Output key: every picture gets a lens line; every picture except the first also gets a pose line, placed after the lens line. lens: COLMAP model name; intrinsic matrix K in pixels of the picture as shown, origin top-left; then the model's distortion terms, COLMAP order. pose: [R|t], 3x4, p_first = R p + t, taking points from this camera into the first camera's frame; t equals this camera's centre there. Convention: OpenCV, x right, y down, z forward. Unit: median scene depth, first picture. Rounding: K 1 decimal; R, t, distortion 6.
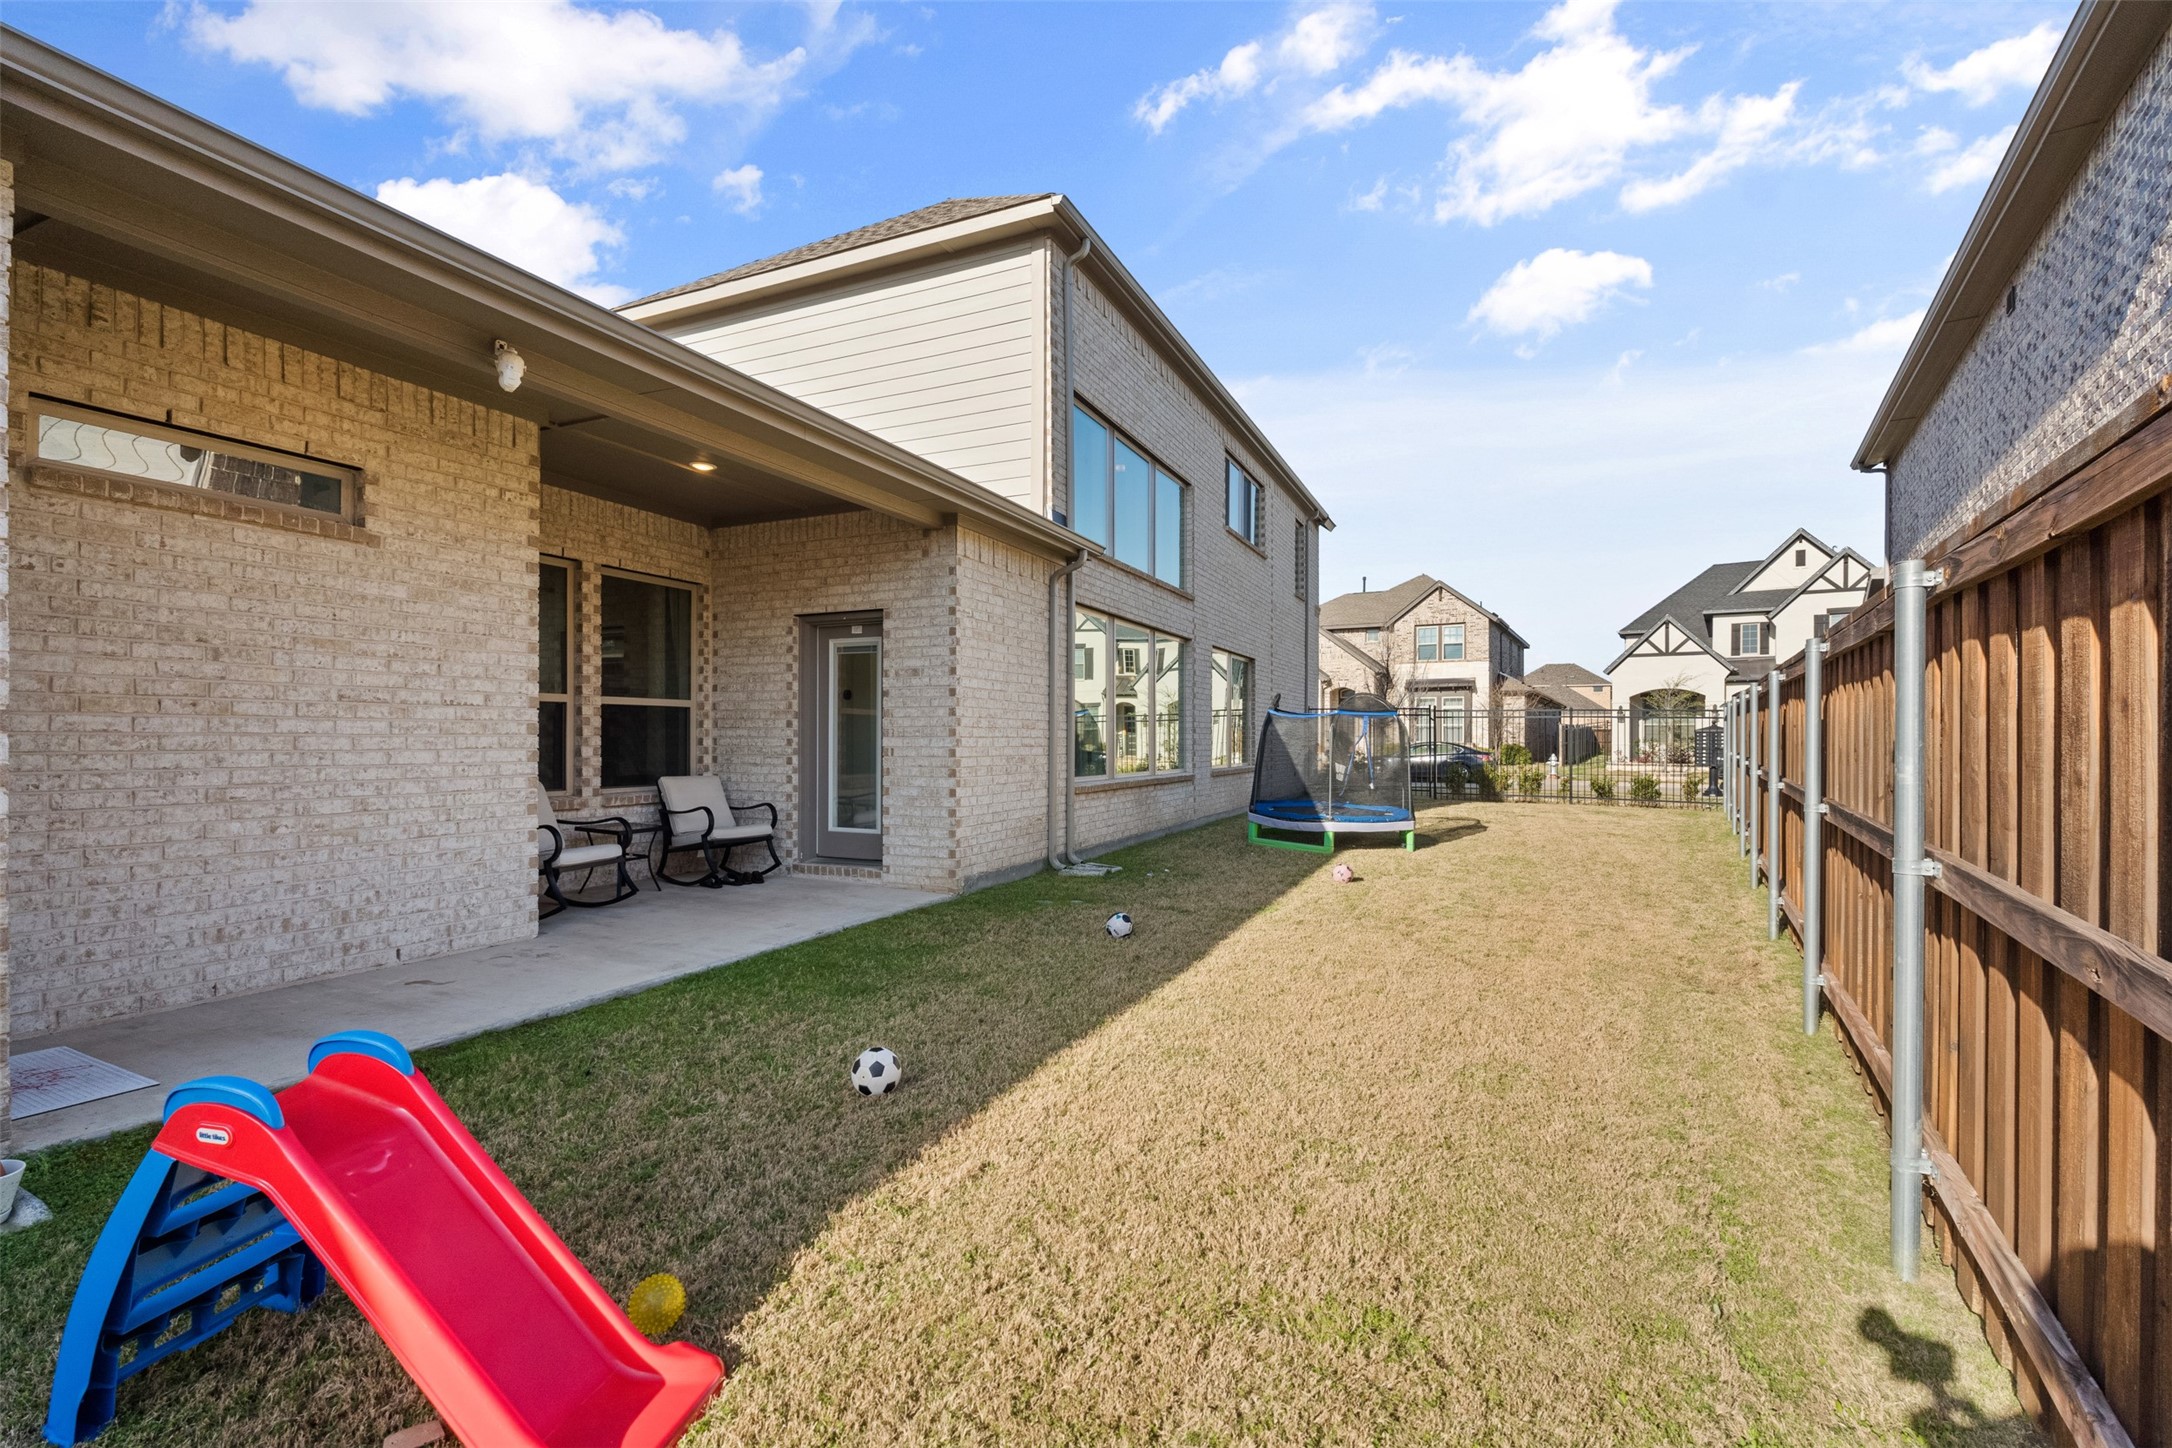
lens RADIAL K [[962.1, 0, 1076.9], [0, 962.1, 761.1], [0, 0, 1]] dist [-0.000793, 0.000112]
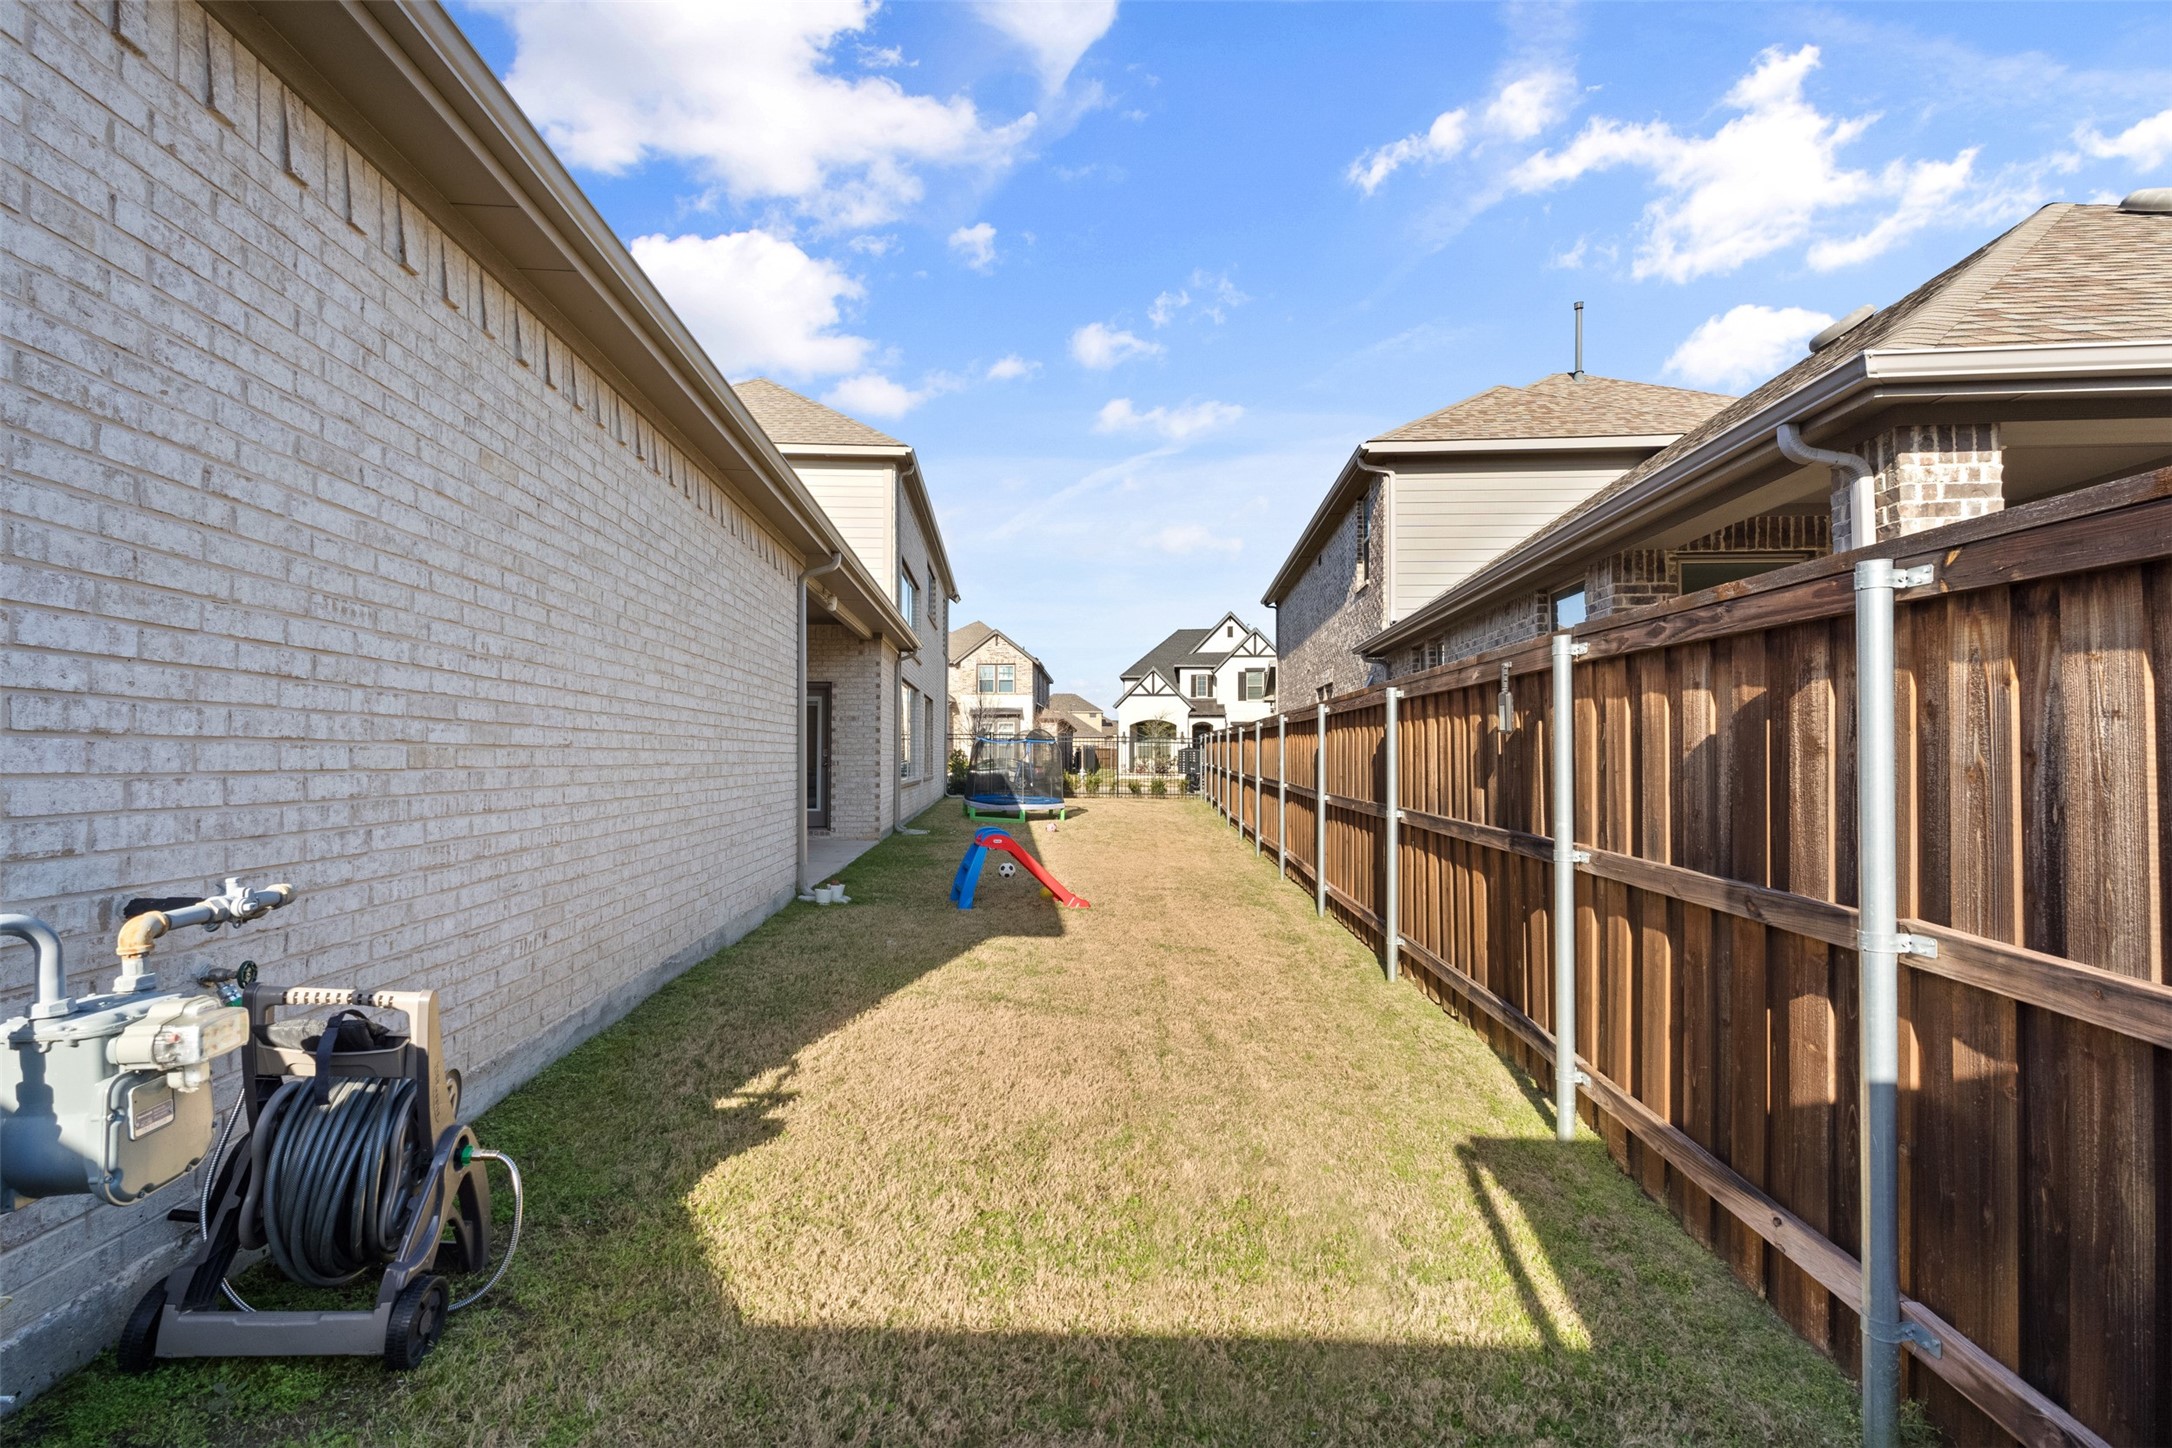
lens RADIAL K [[962.1, 0, 1076.9], [0, 962.1, 761.1], [0, 0, 1]] dist [-0.000793, 0.000112]
pose [[0.880682, -0.001342, 0.473705, -0.139835], [0.009597, 0.999841, -0.015010, 0.003808], [-0.473610, 0.017765, 0.880556, -0.166390]]
